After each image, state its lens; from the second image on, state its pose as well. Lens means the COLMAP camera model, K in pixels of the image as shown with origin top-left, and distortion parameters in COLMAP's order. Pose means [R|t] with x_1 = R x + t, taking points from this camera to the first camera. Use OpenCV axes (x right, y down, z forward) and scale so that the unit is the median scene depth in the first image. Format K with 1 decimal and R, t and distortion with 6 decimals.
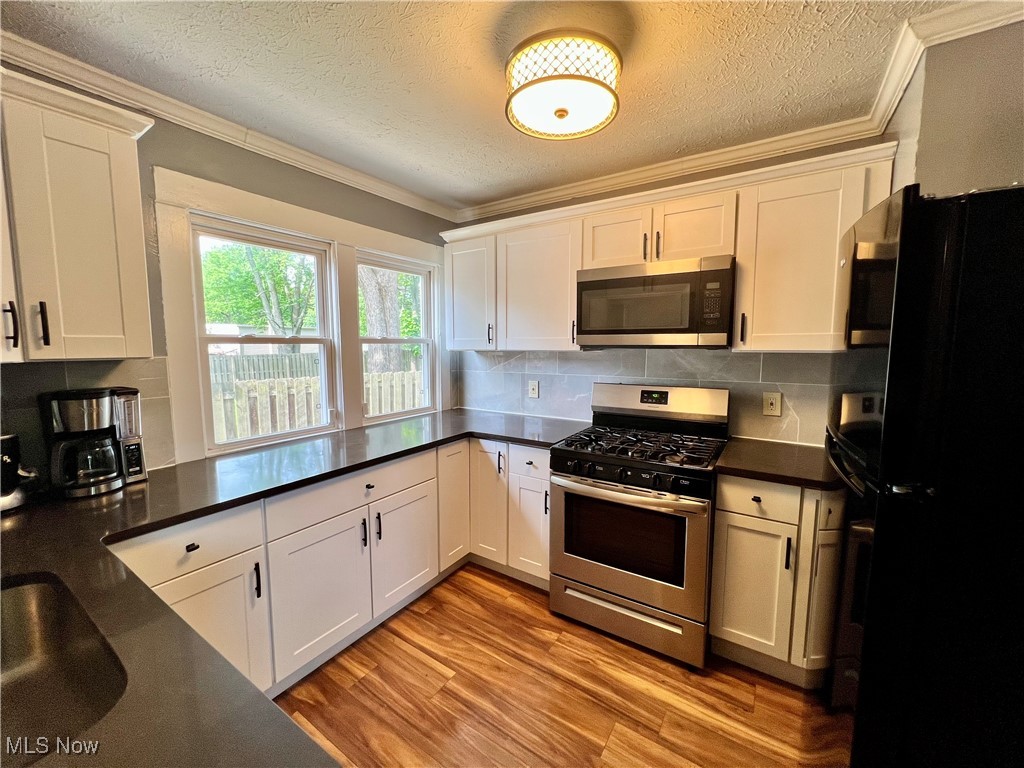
lens RADIAL K [[410.0, 0, 510.0], [0, 410.0, 383.7], [0, 0, 1]] dist [-0.002673, 0.000714]
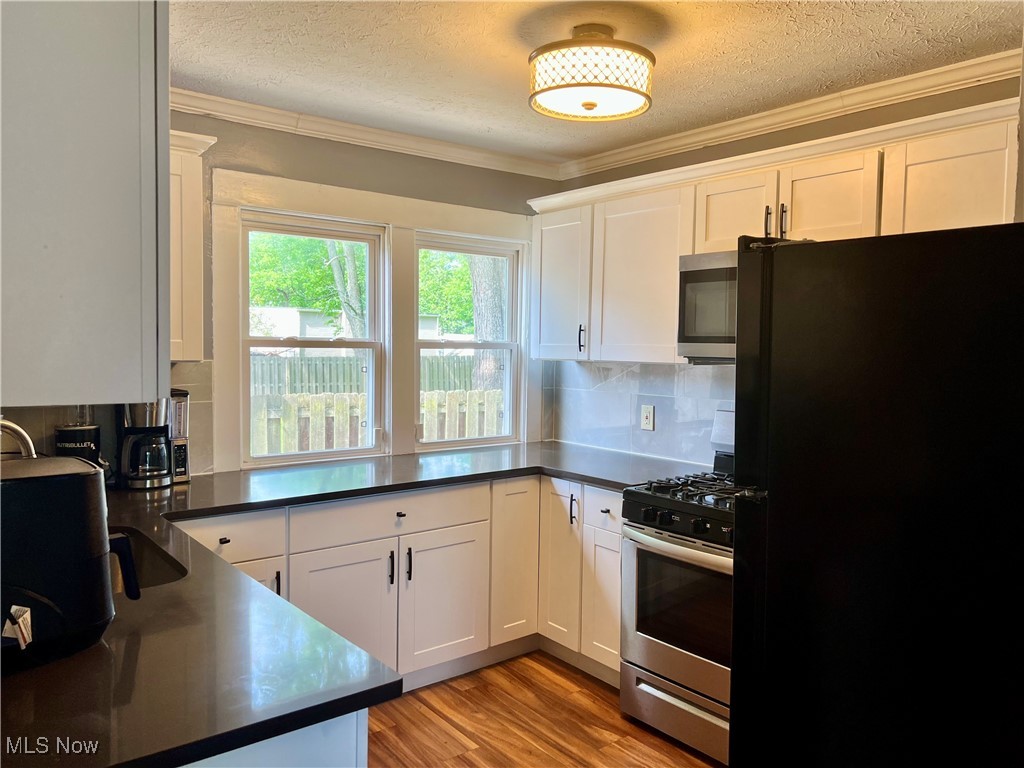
lens RADIAL K [[769.1, 0, 516.2], [0, 769.1, 388.7], [0, 0, 1]] dist [0.130929, -0.288155]
pose [[0.951691, 0.034270, -0.305138, 0.315308], [-0.046102, 0.998435, -0.031651, 0.021198], [0.303576, 0.044190, 0.951782, -0.410809]]
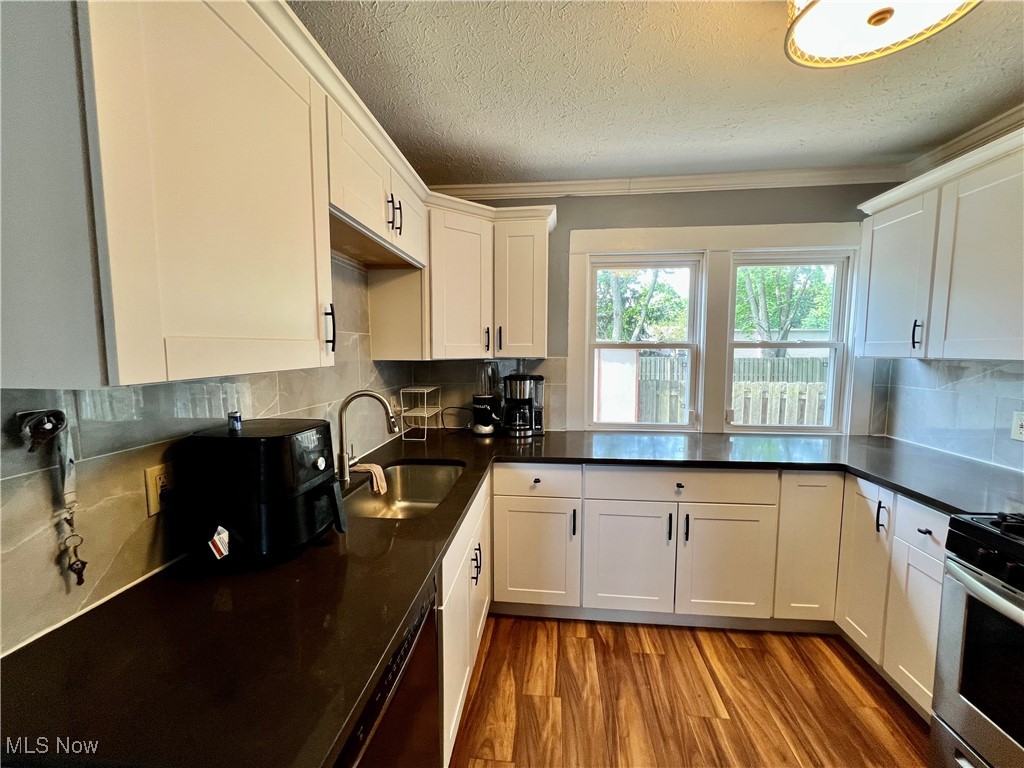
lens RADIAL K [[410.0, 0, 510.0], [0, 410.0, 383.7], [0, 0, 1]] dist [-0.002673, 0.000714]
pose [[0.463145, 0.077477, -0.882889, 0.297065], [-0.085251, 0.995447, 0.042634, -0.012435], [0.882173, 0.055522, 0.467642, 0.097165]]
